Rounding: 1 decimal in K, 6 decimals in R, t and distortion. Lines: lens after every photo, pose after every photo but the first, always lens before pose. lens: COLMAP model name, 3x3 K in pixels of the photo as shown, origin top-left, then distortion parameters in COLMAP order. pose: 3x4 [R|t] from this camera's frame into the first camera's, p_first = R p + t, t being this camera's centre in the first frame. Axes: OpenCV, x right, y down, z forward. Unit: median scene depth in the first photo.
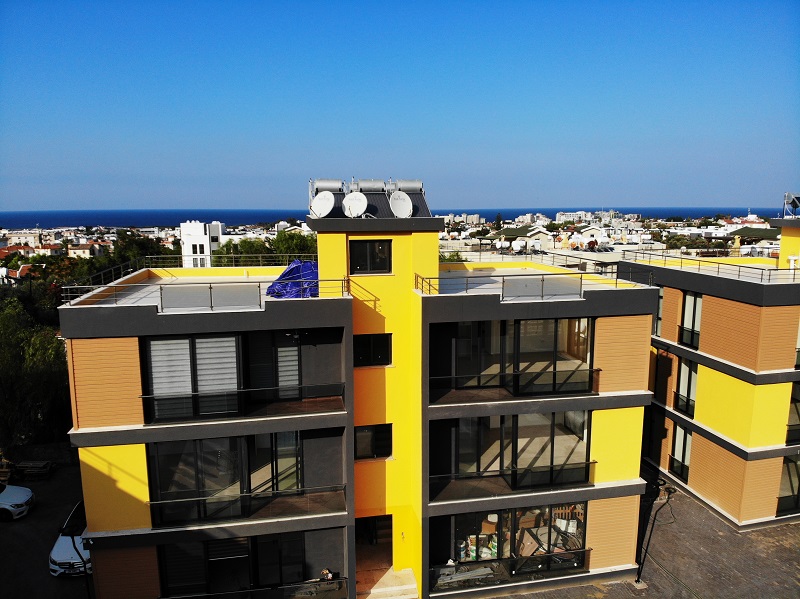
lens RADIAL K [[575.1, 0, 400.0], [0, 575.1, 299.5], [0, 0, 1]] dist [0.114013, -0.246821]
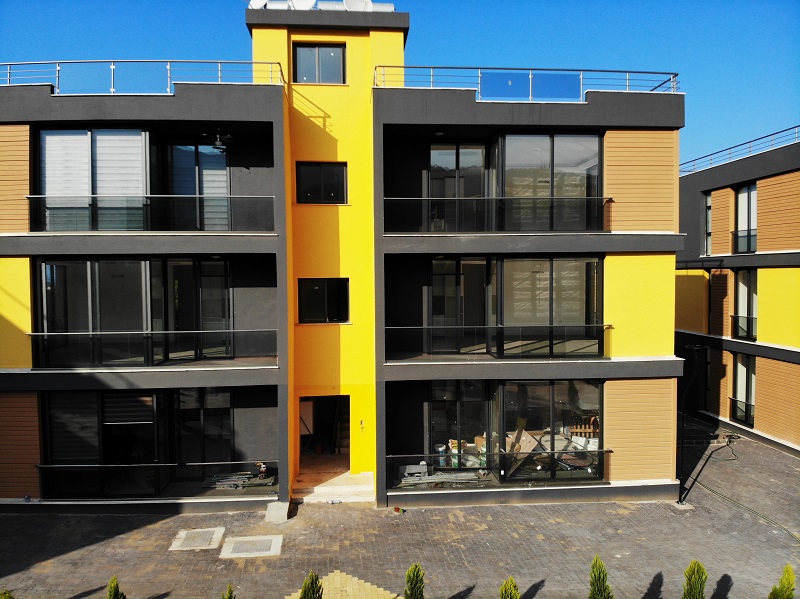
lens RADIAL K [[575.1, 0, 400.0], [0, 575.1, 299.5], [0, 0, 1]] dist [0.114013, -0.246821]
pose [[0.994099, -0.000169, -0.108475, 0.140627], [-0.012759, 0.992875, -0.118478, 0.326842], [0.107722, 0.119163, 0.987014, 0.212691]]
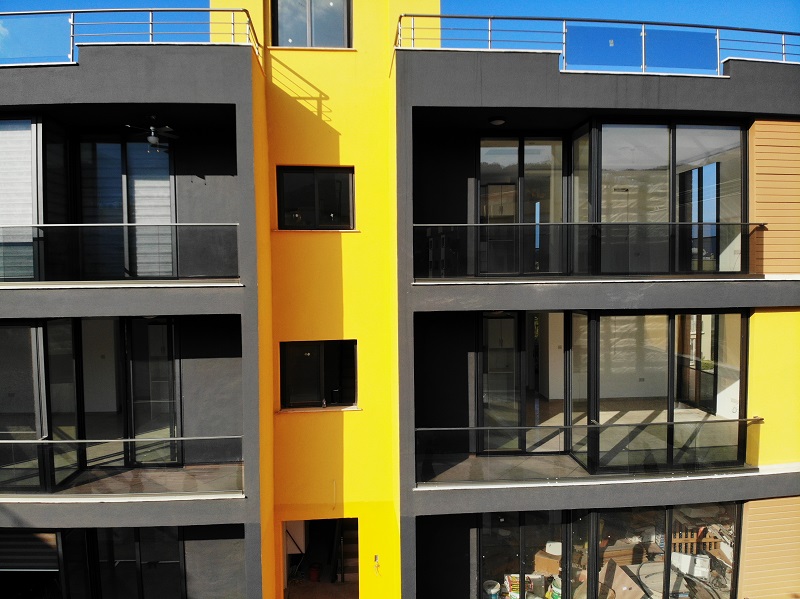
lens RADIAL K [[585.5, 0, 400.0], [0, 585.5, 299.5], [0, 0, 1]] dist [0.049630, -0.138287]
pose [[0.993591, -0.001179, -0.113028, 0.085689], [-0.011637, 0.993565, -0.112662, 0.229336], [0.112434, 0.113256, 0.987184, 0.451394]]
